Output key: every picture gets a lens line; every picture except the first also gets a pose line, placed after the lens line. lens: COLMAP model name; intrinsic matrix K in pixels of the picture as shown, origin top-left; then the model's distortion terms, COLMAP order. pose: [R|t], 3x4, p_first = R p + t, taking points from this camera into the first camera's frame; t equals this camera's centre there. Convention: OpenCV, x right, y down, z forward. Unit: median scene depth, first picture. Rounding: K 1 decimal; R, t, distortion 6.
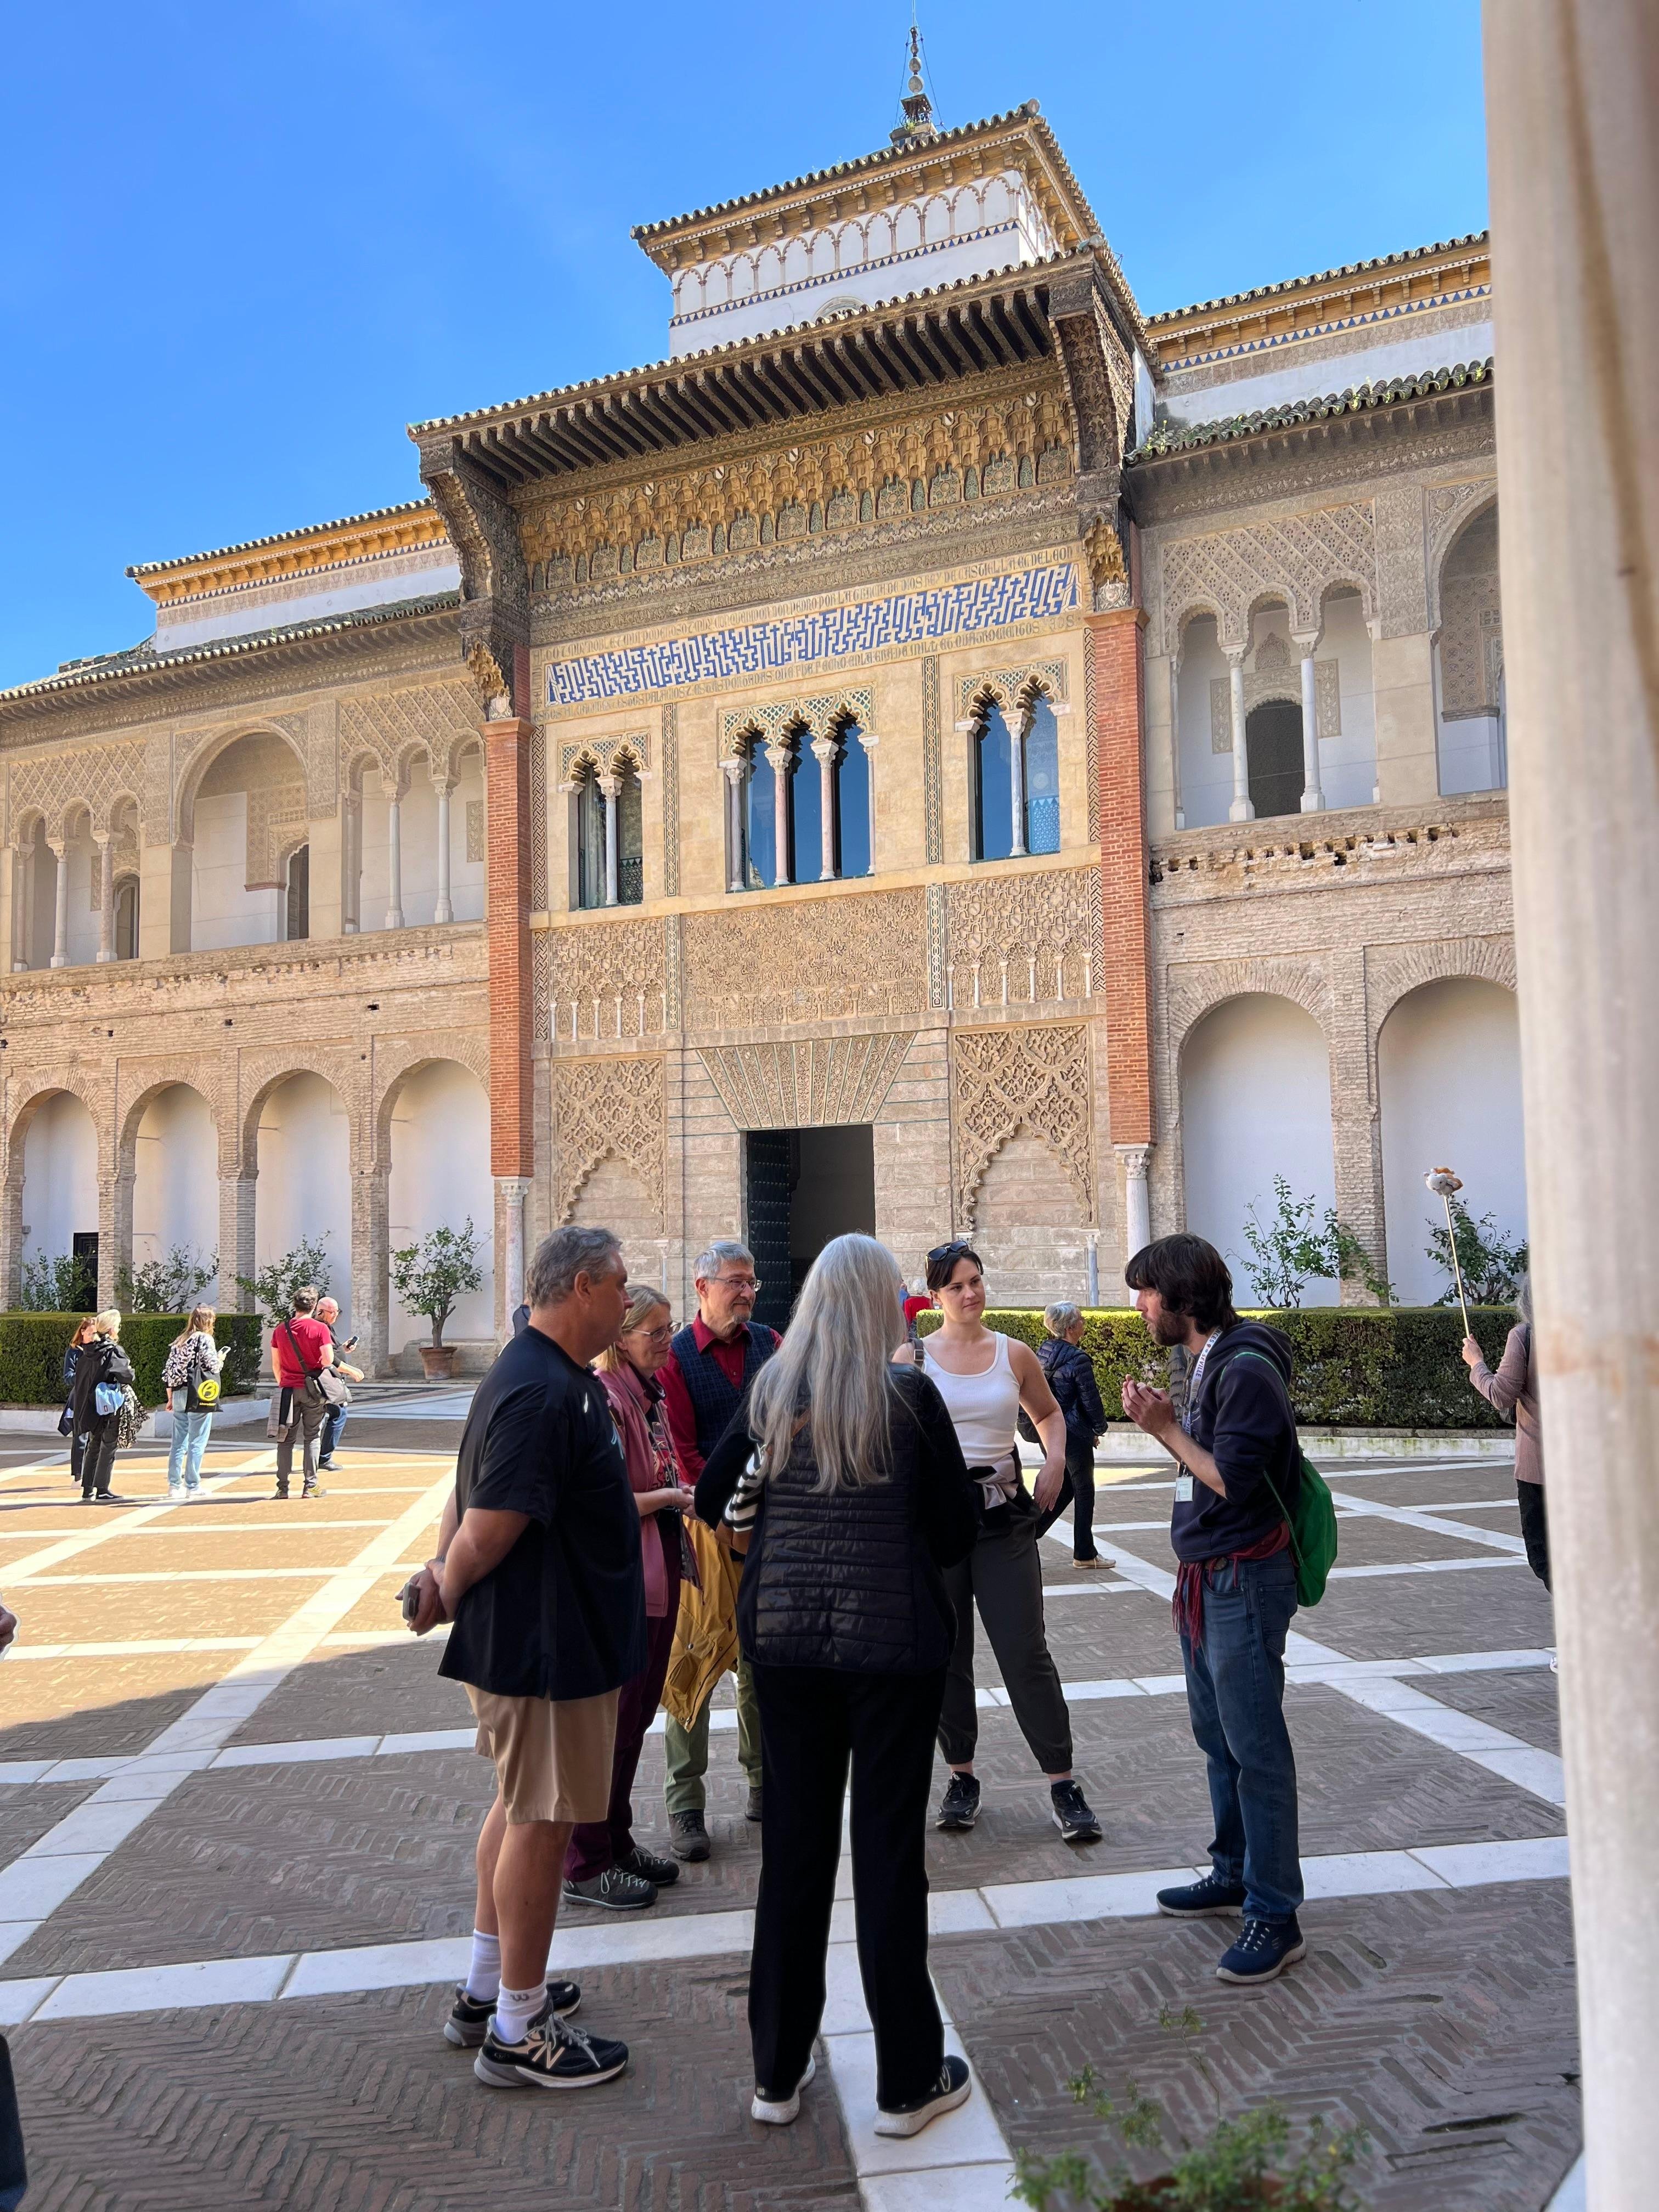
lens RADIAL K [[1657.7, 0, 813.0], [0, 1657.7, 1114.1], [0, 0, 1]] dist [0.076664, -0.091976]
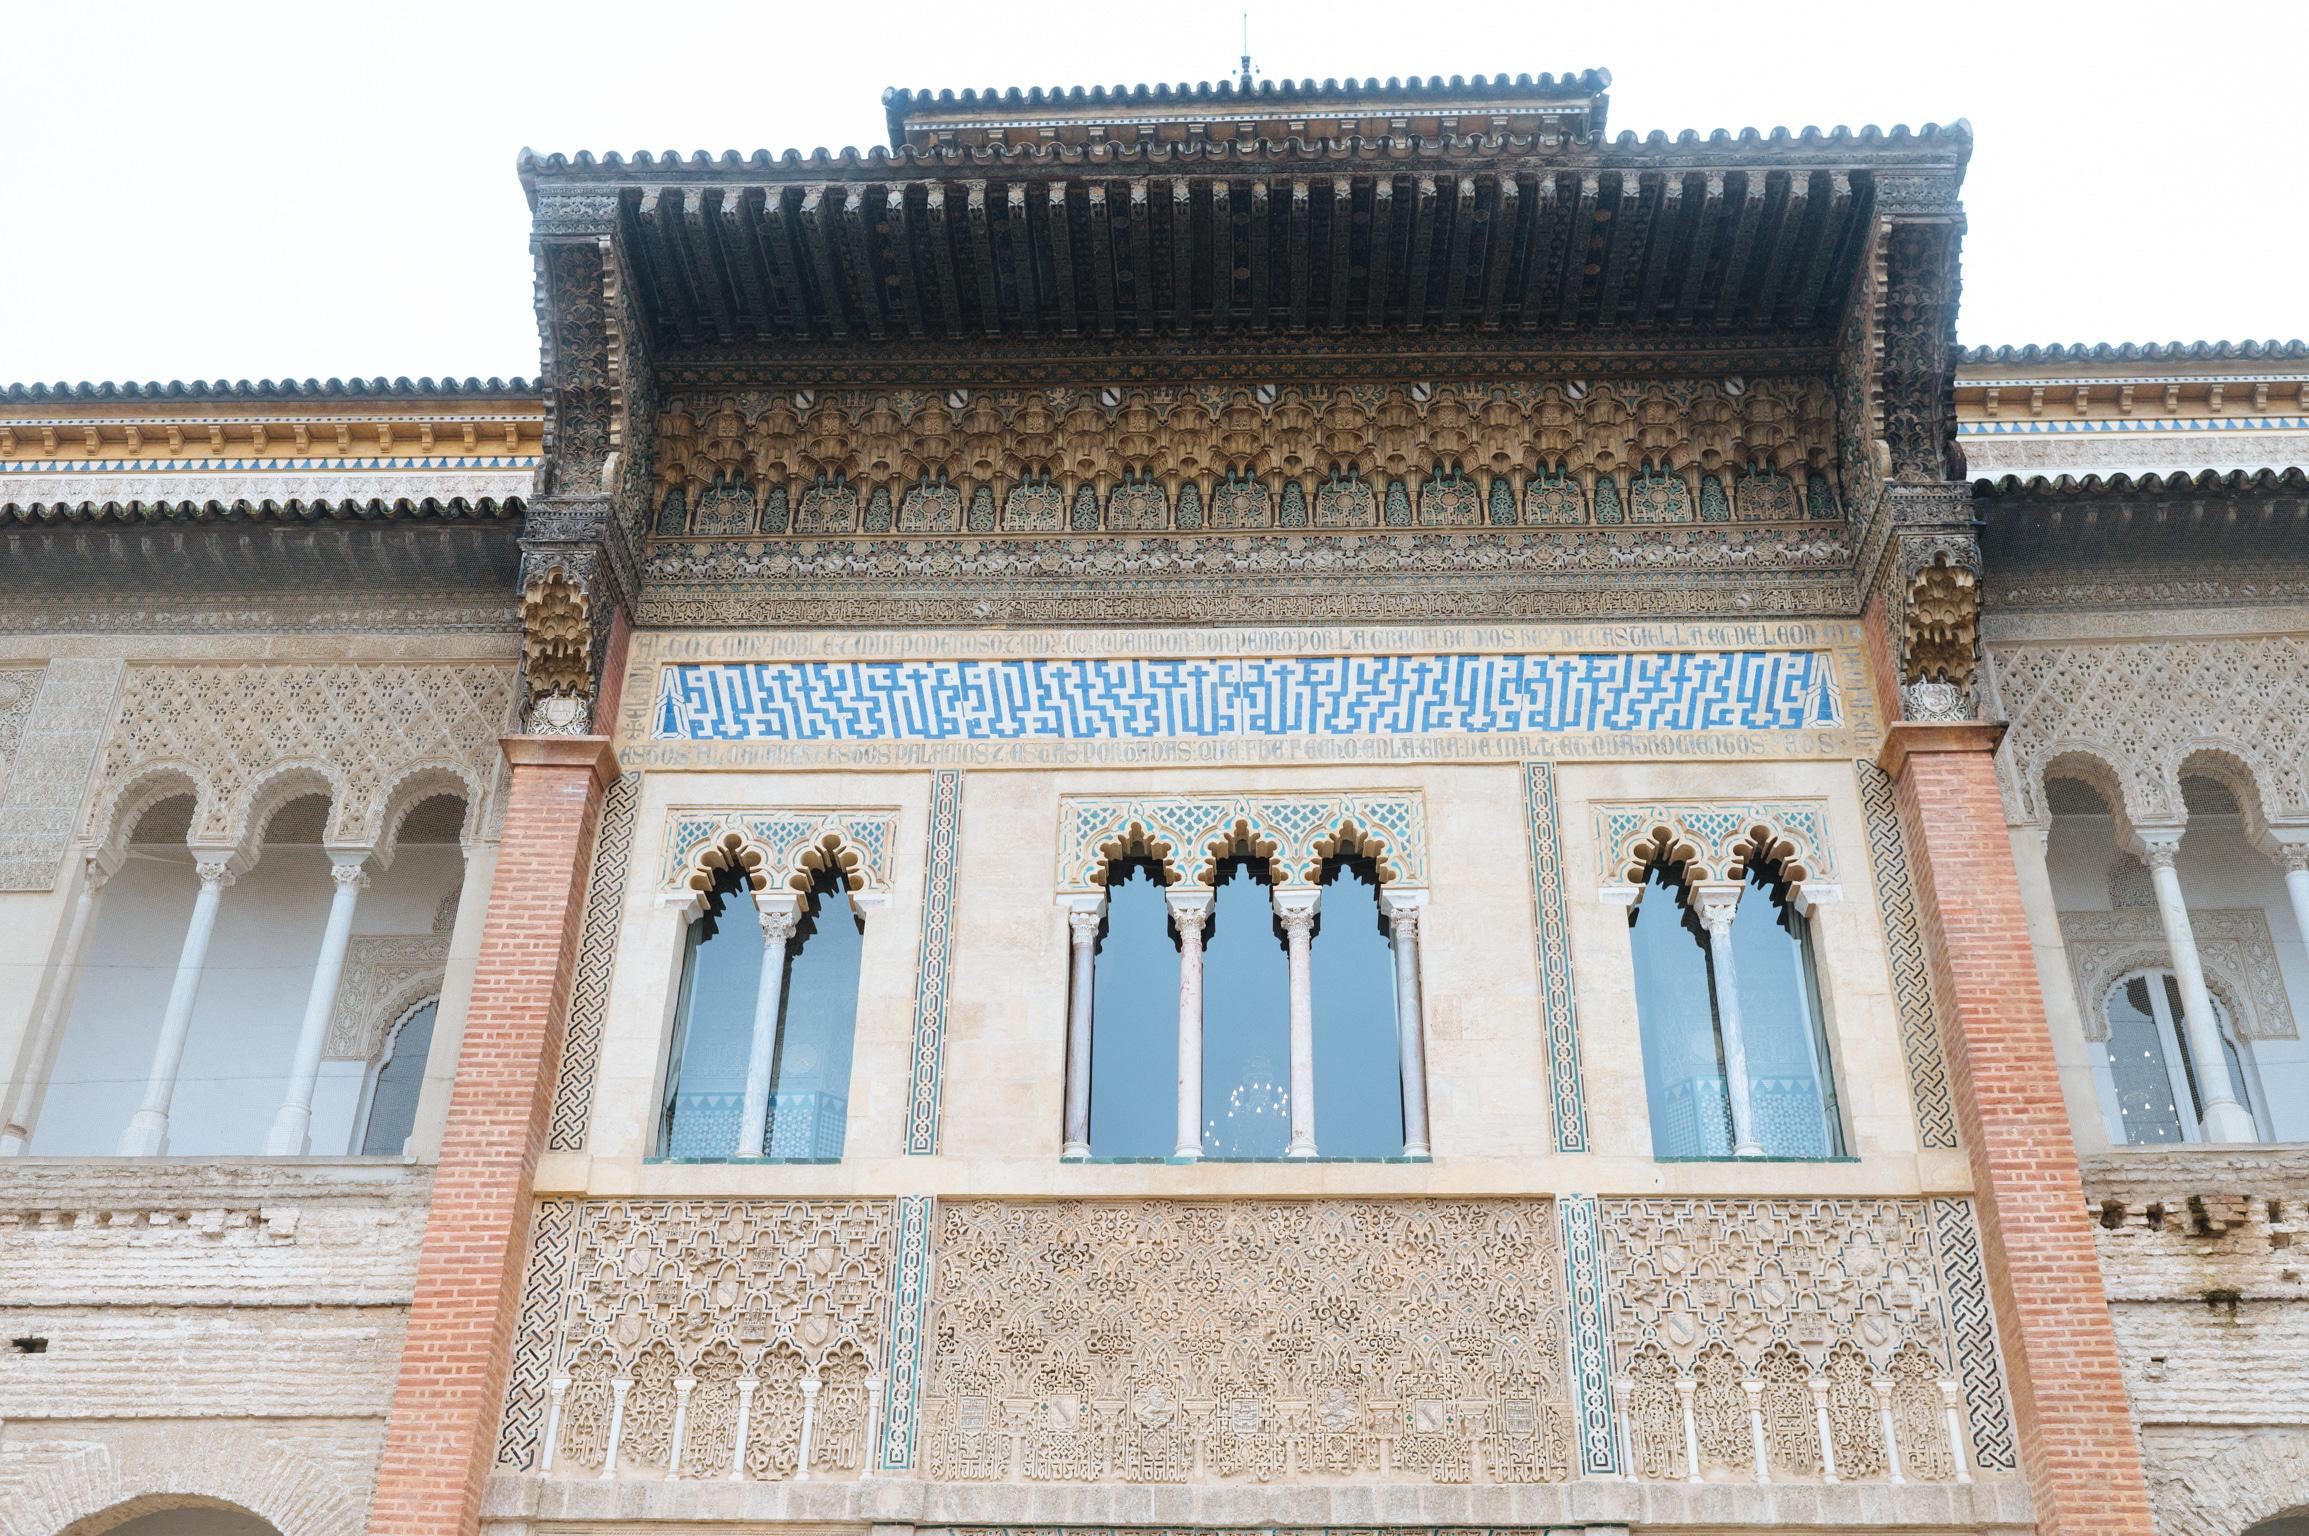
lens RADIAL K [[2287.6, 0, 1164.6], [0, 2287.6, 771.9], [0, 0, 1]] dist [0.007568, 0.000000]
pose [[0.927339, 0.226204, 0.298117, -0.232051], [-0.064748, 0.881603, -0.467529, 0.055869], [-0.368578, 0.414255, 0.832192, 0.453927]]
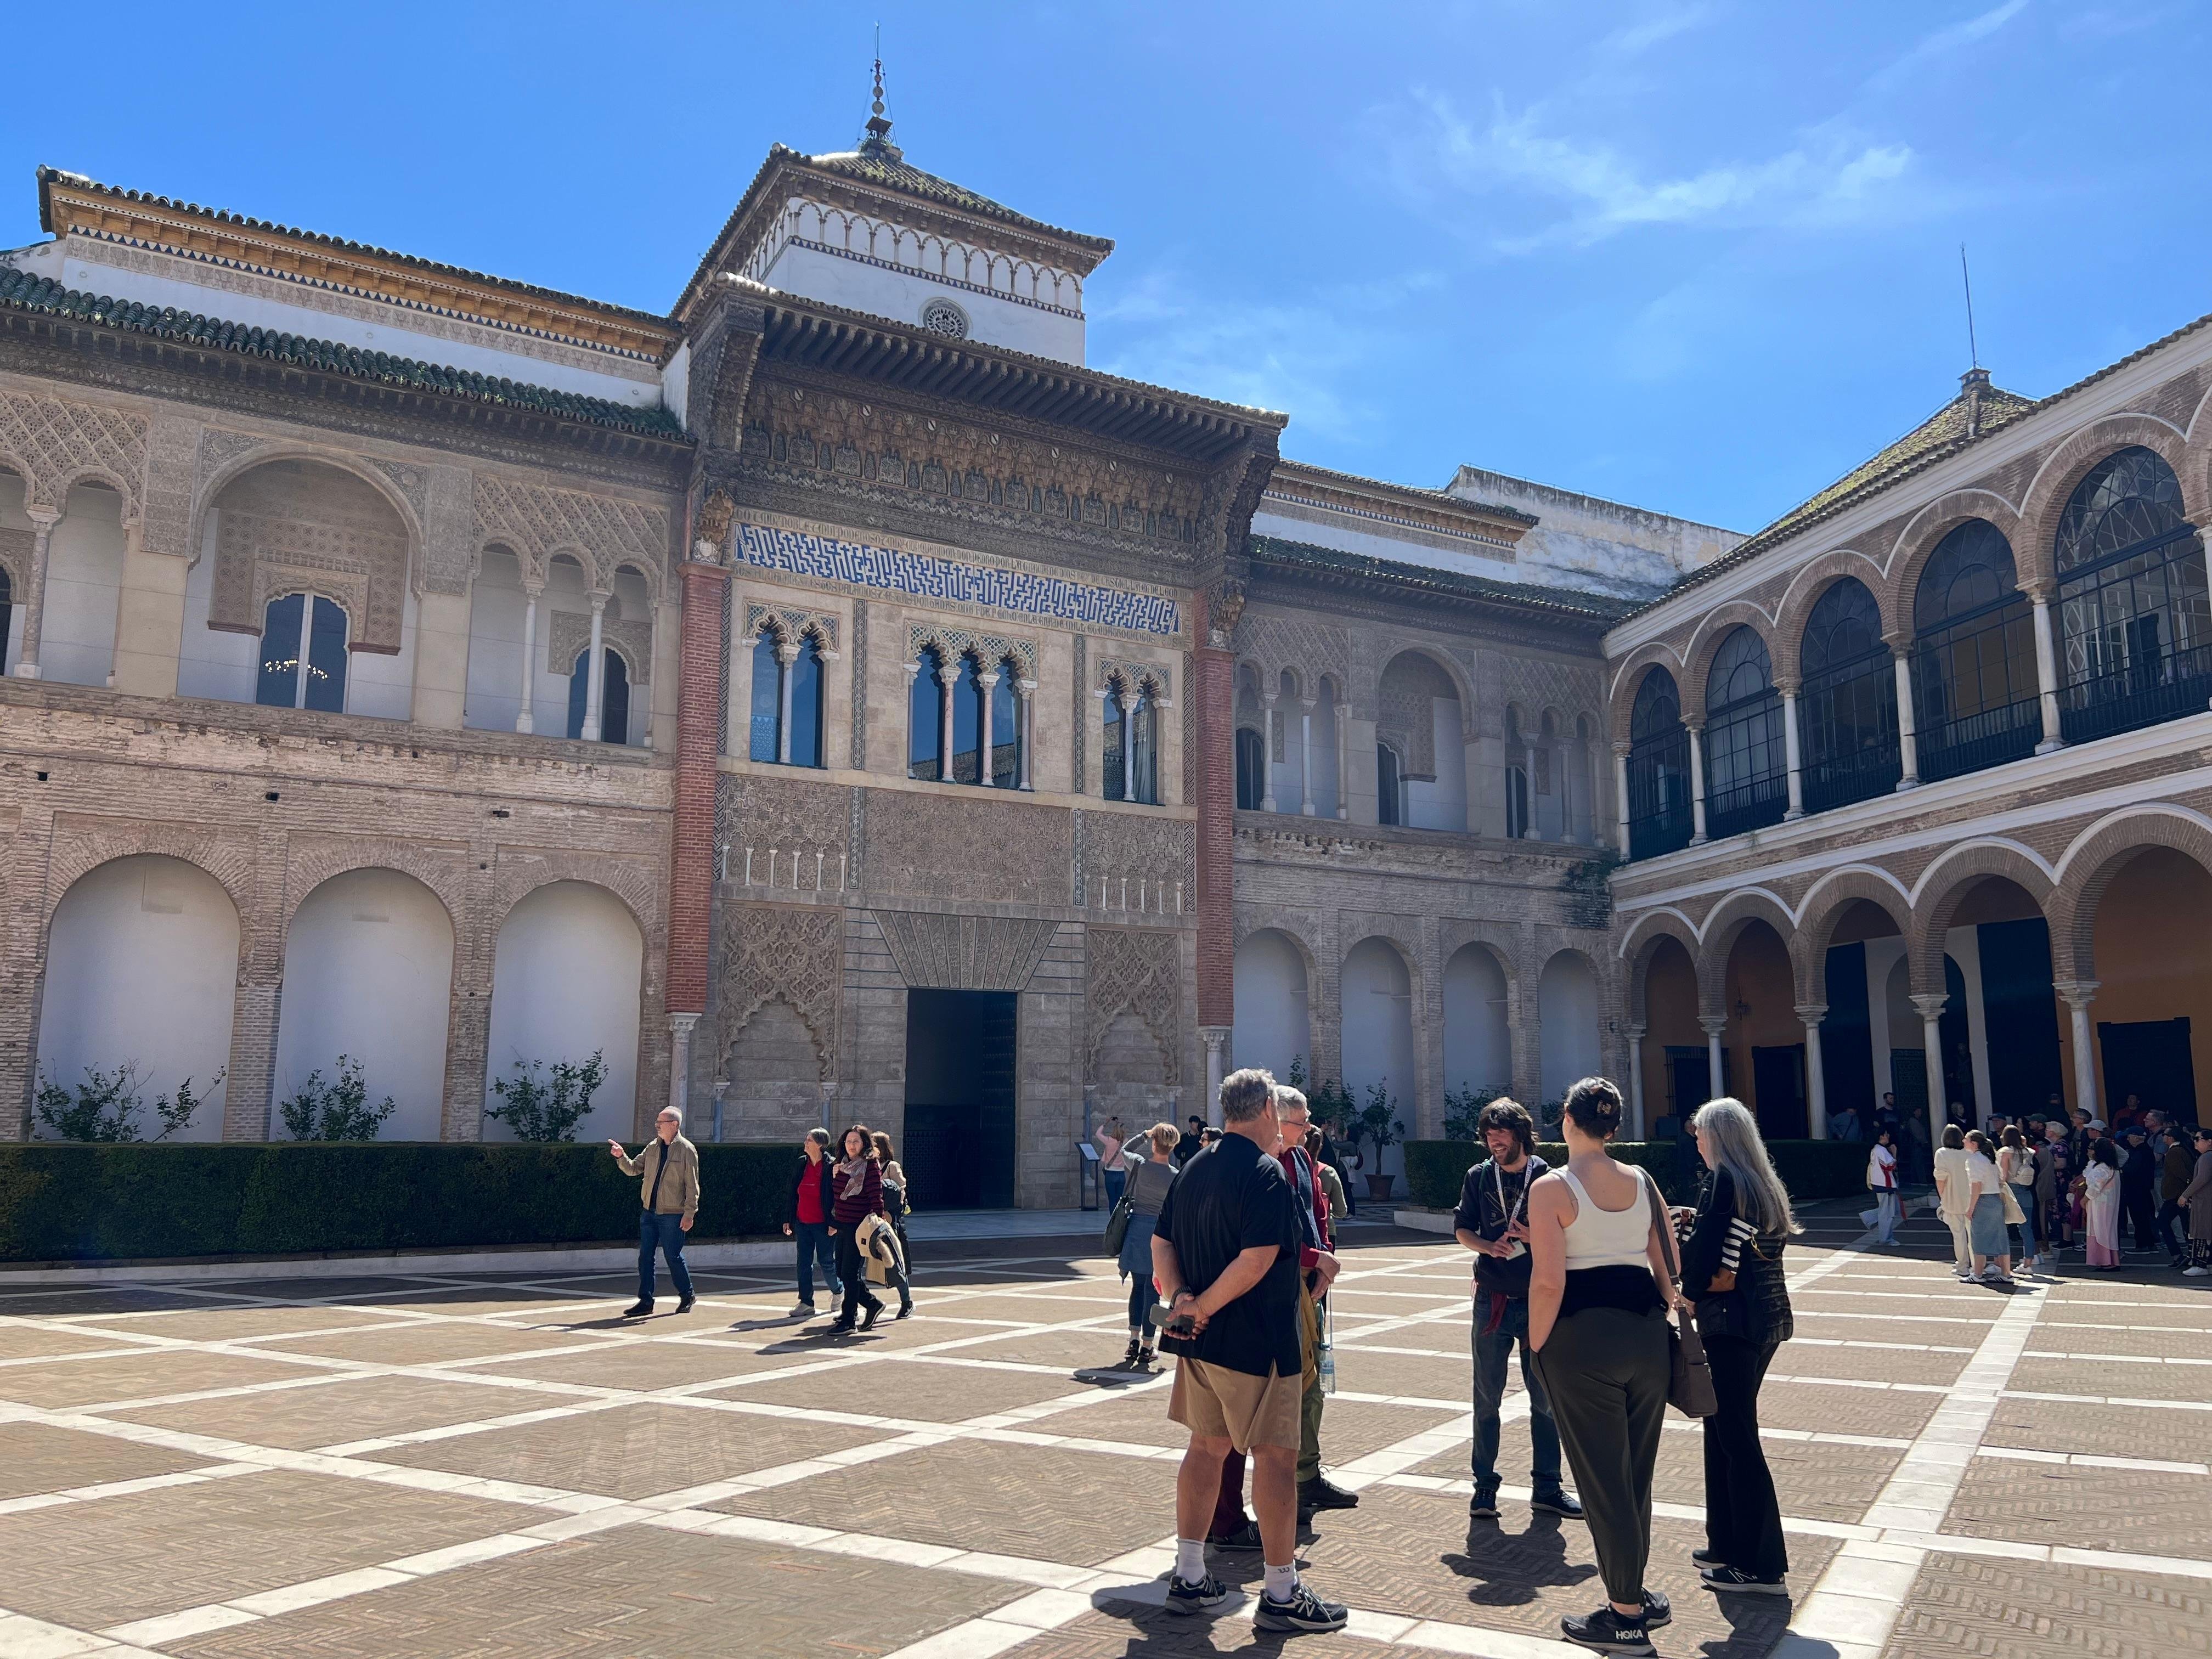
lens RADIAL K [[1657.7, 0, 1120.4], [0, 1657.7, 837.8], [0, 0, 1]] dist [0.076664, -0.091976]
pose [[0.595516, 0.152777, 0.788683, -0.872389], [-0.084656, 0.988218, -0.127507, 0.041374], [-0.798871, 0.009165, 0.601433, 0.196901]]
